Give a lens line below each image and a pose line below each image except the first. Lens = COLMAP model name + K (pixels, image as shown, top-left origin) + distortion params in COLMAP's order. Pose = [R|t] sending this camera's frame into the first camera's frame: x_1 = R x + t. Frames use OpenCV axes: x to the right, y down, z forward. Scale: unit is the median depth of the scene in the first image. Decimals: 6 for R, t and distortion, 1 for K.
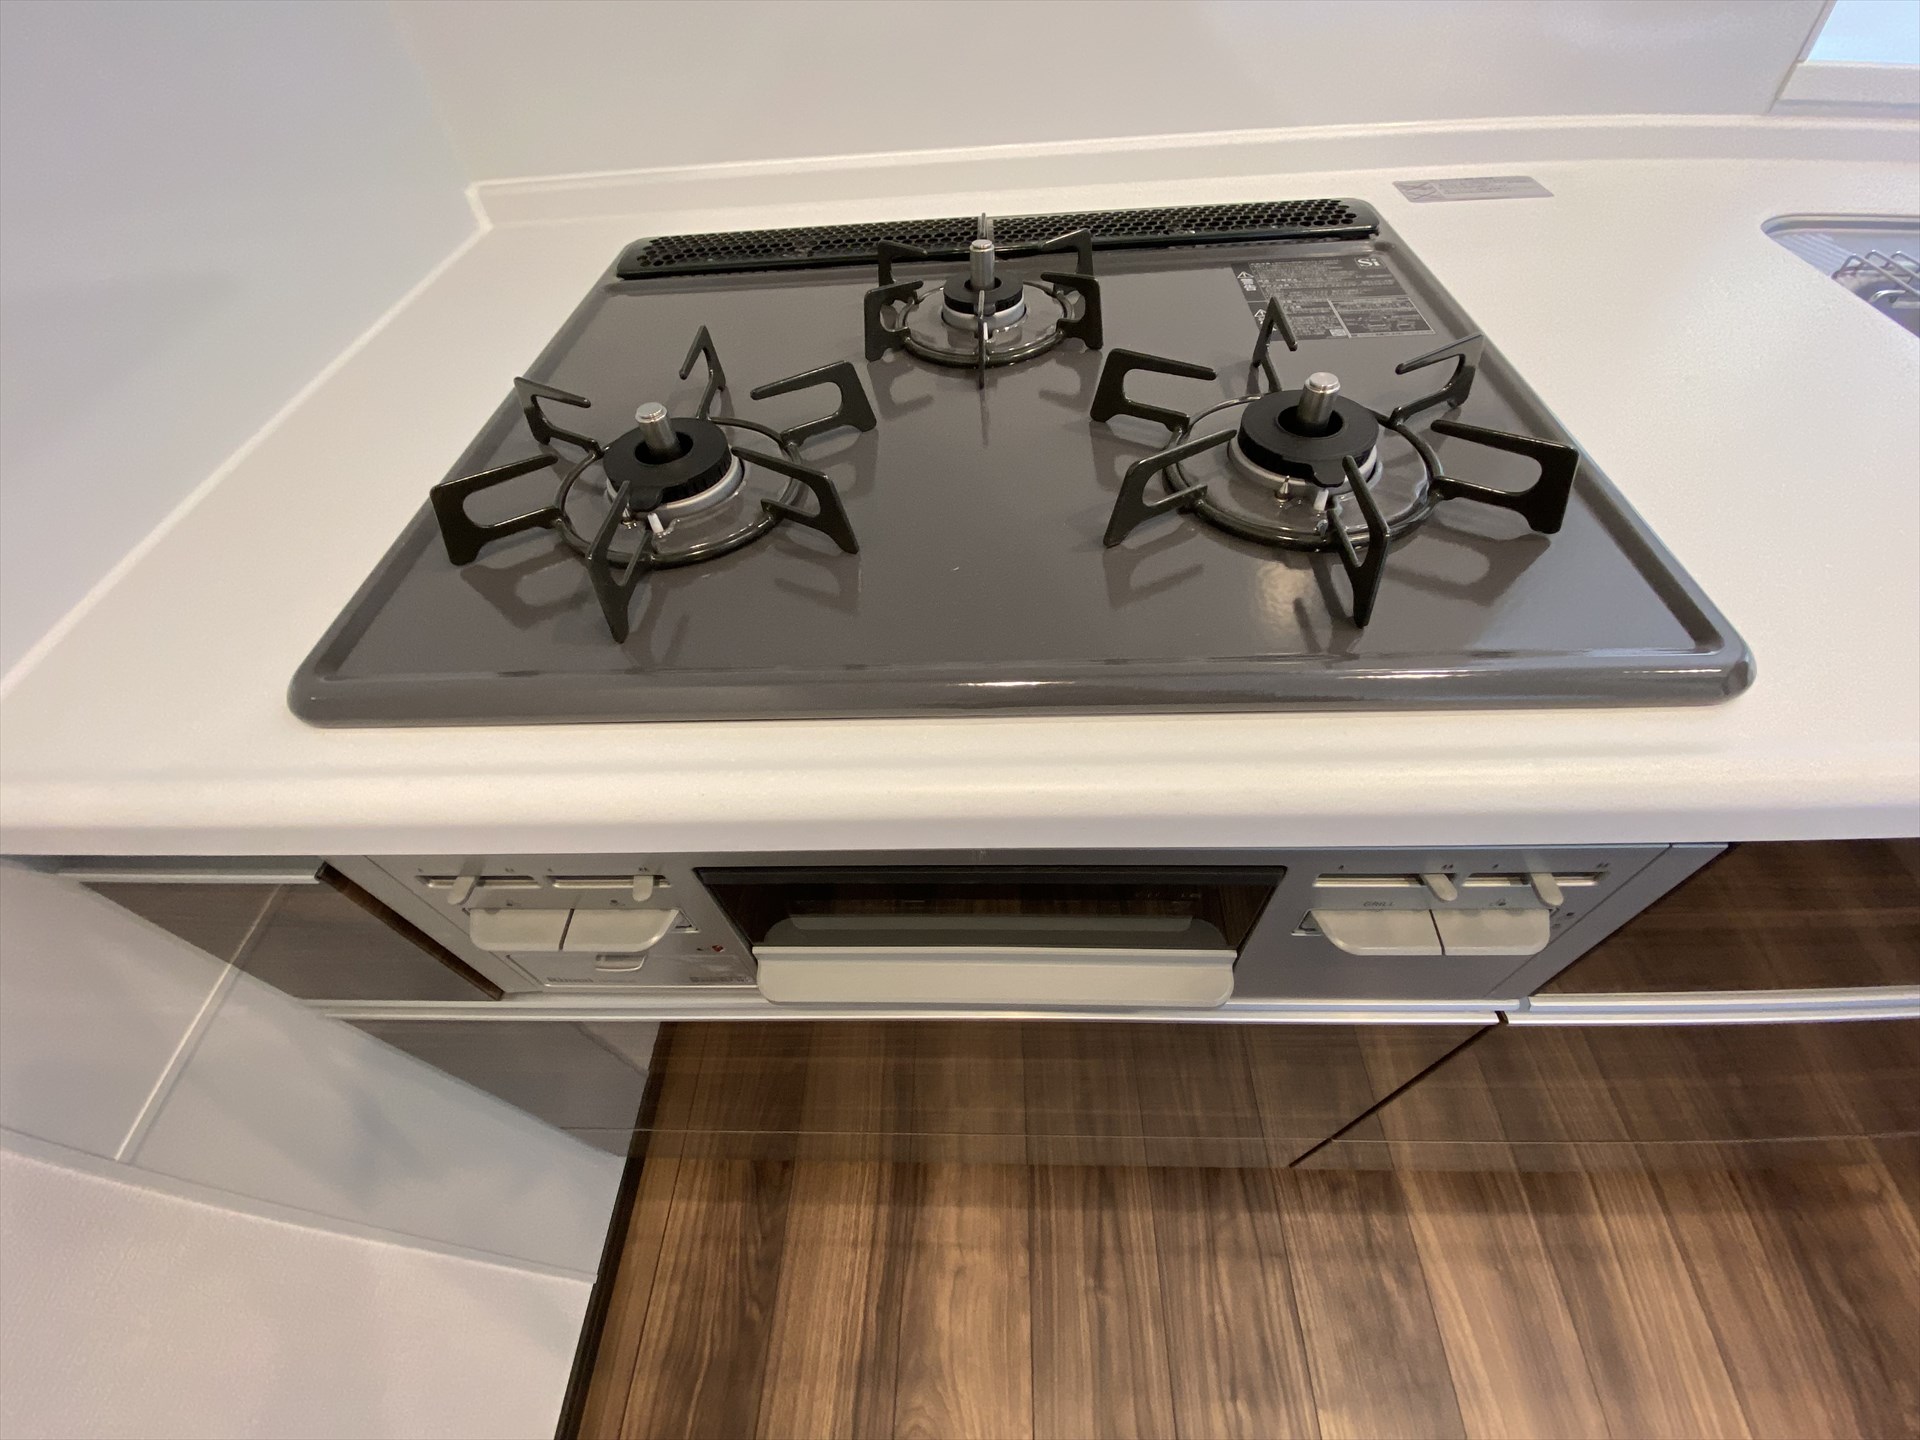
lens RADIAL K [[784.1, 0, 968.8], [0, 784.1, 721.6], [0, 0, 1]] dist [-0.001704, -0.012815]
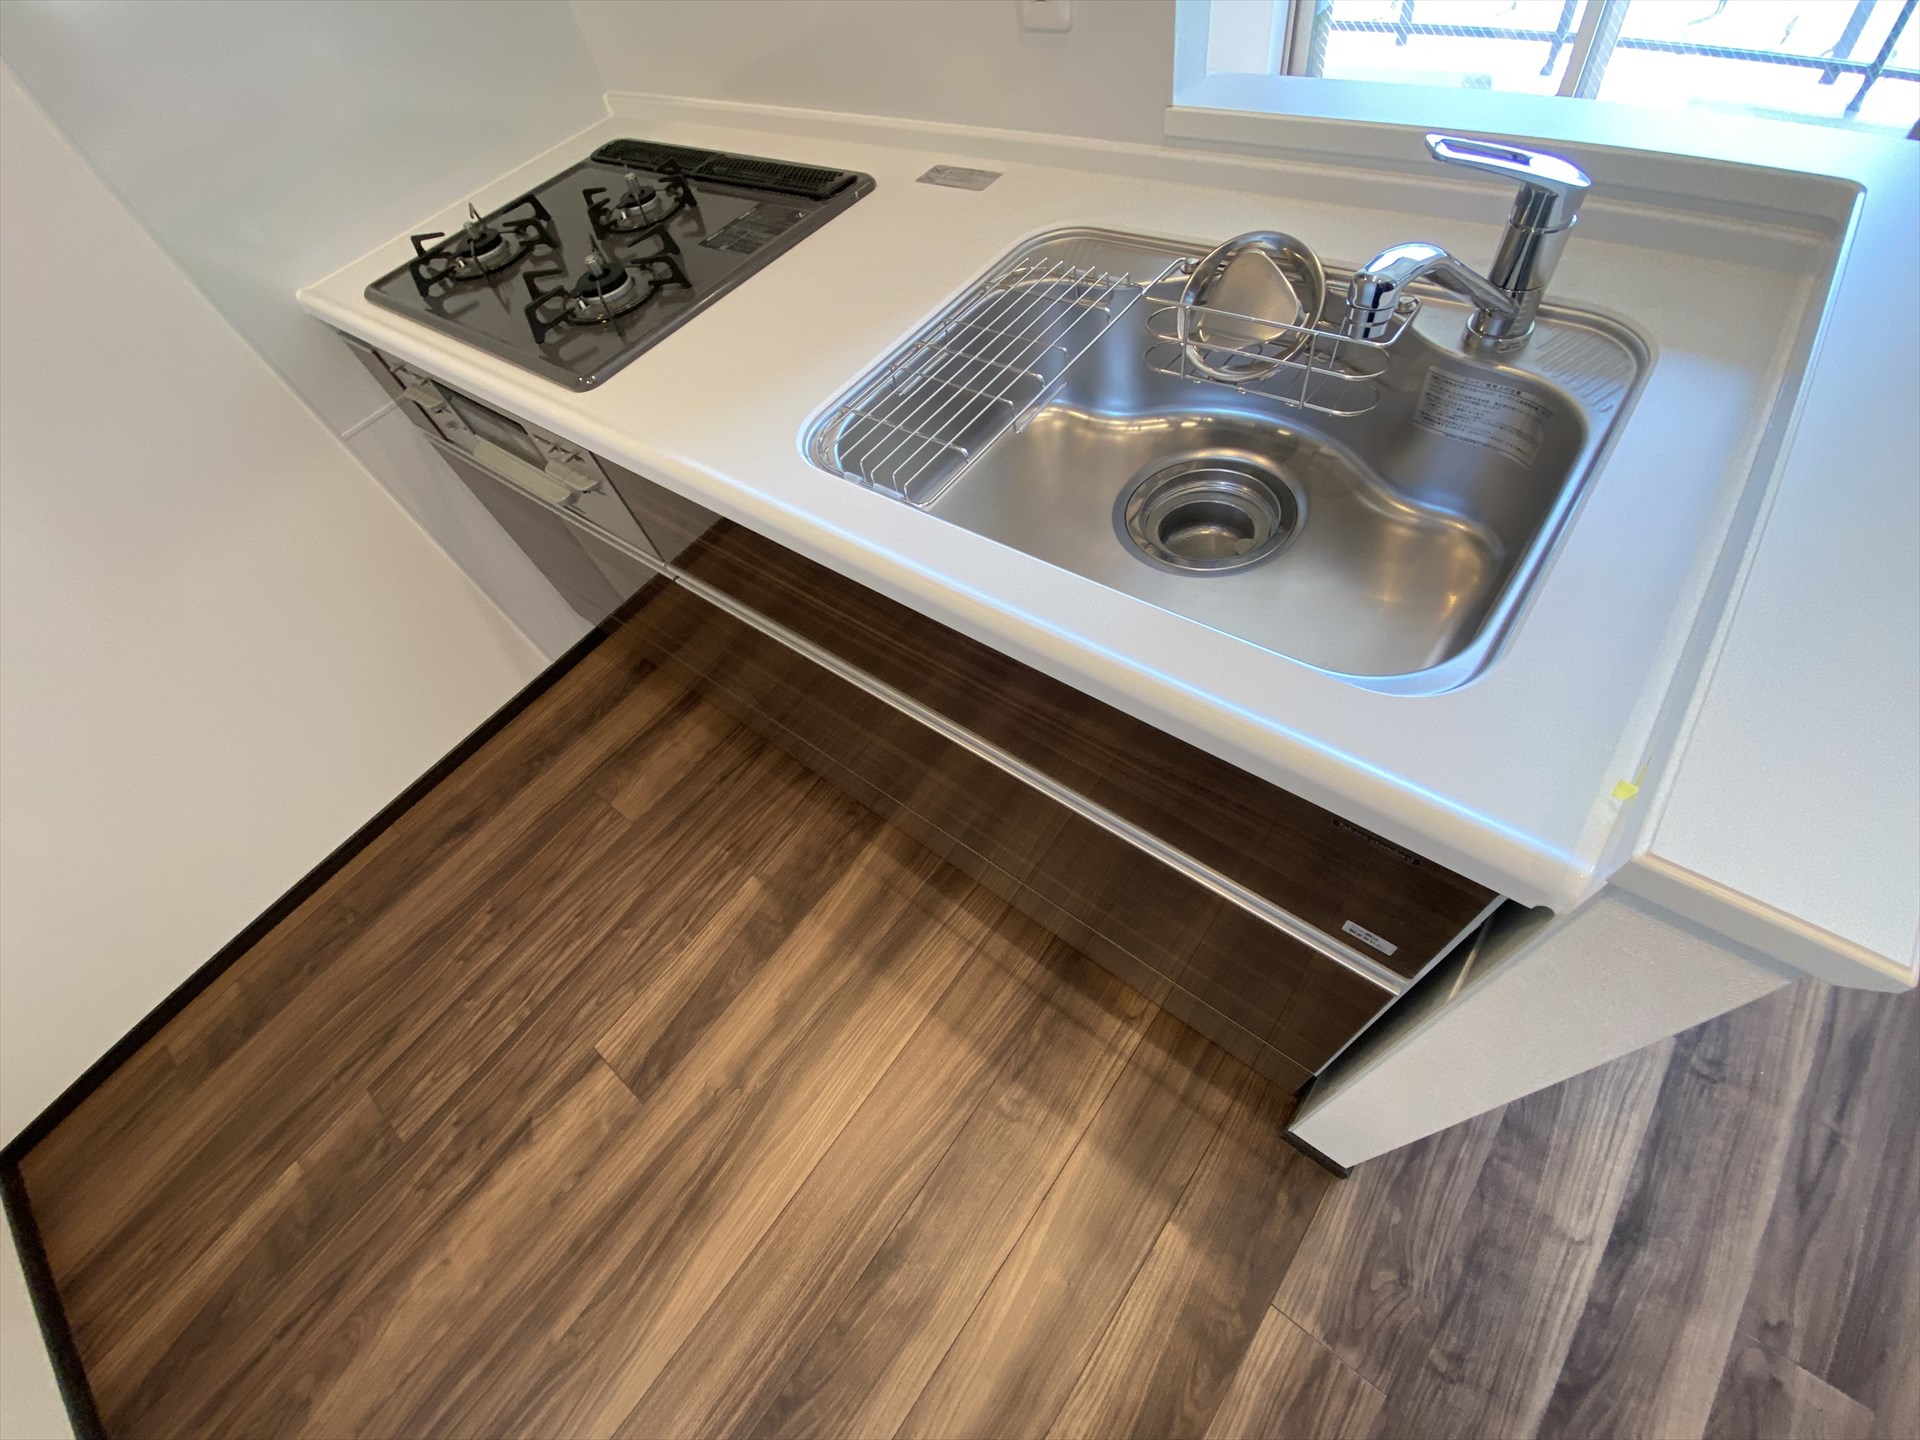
lens RADIAL K [[784.1, 0, 968.8], [0, 784.1, 721.6], [0, 0, 1]] dist [-0.001704, -0.012815]
pose [[0.802135, 0.446996, -0.395948, 1.324014], [-0.376779, 0.893277, 0.245143, -0.066673], [0.463269, -0.047453, 0.884946, -0.340824]]
